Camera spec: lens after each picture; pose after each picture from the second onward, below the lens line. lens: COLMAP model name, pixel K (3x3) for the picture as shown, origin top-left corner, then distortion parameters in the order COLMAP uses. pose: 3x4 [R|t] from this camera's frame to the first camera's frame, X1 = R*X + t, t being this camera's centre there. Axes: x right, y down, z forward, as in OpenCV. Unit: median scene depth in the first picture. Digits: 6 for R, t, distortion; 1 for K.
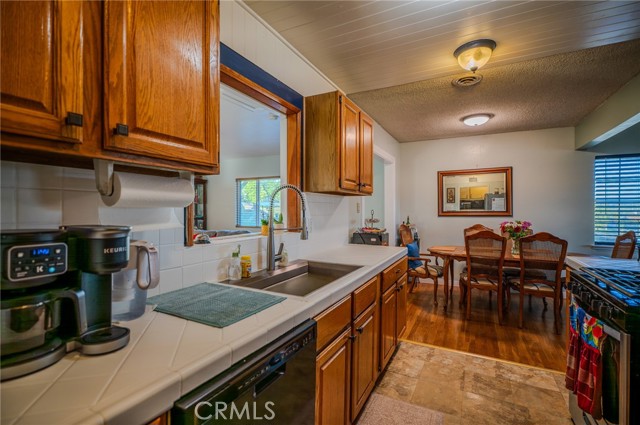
lens RADIAL K [[300.7, 0, 320.7], [0, 300.7, 208.9], [0, 0, 1]] dist [0.001508, 0.000005]
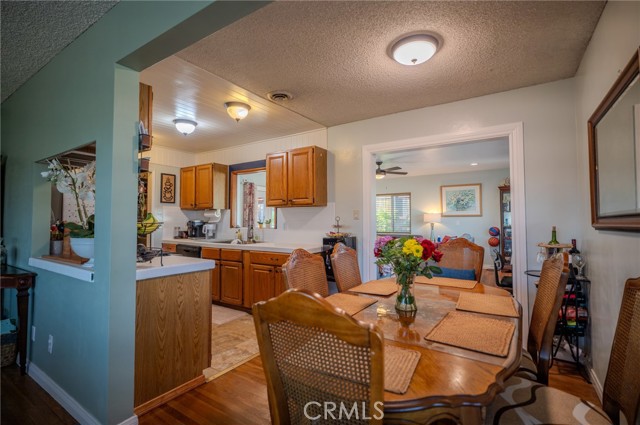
lens RADIAL K [[295.6, 0, 320.0], [0, 295.6, 212.5], [0, 0, 1]] dist [0.001321, 0.000048]
pose [[-0.099659, -0.030319, -0.994560, 1.284810], [0.001179, 0.999531, -0.030589, 0.020805], [0.995021, -0.004221, -0.099576, 1.054081]]
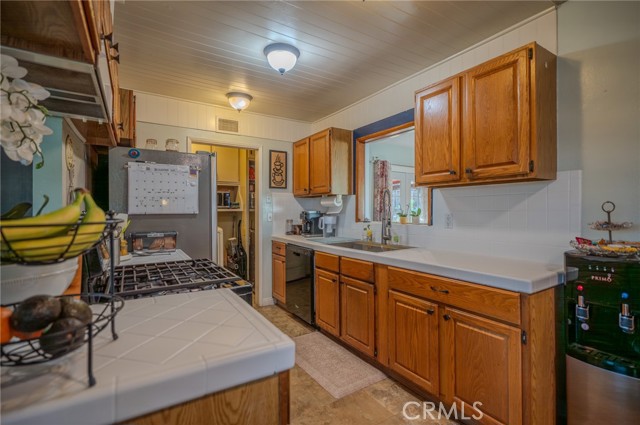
lens RADIAL K [[300.7, 0, 320.7], [0, 300.7, 208.9], [0, 0, 1]] dist [0.001508, 0.000005]
pose [[-0.499250, -0.008820, -0.866413, 0.785632], [-0.000385, 0.999950, -0.009957, 0.017549], [0.866458, -0.004637, -0.499229, 0.860918]]
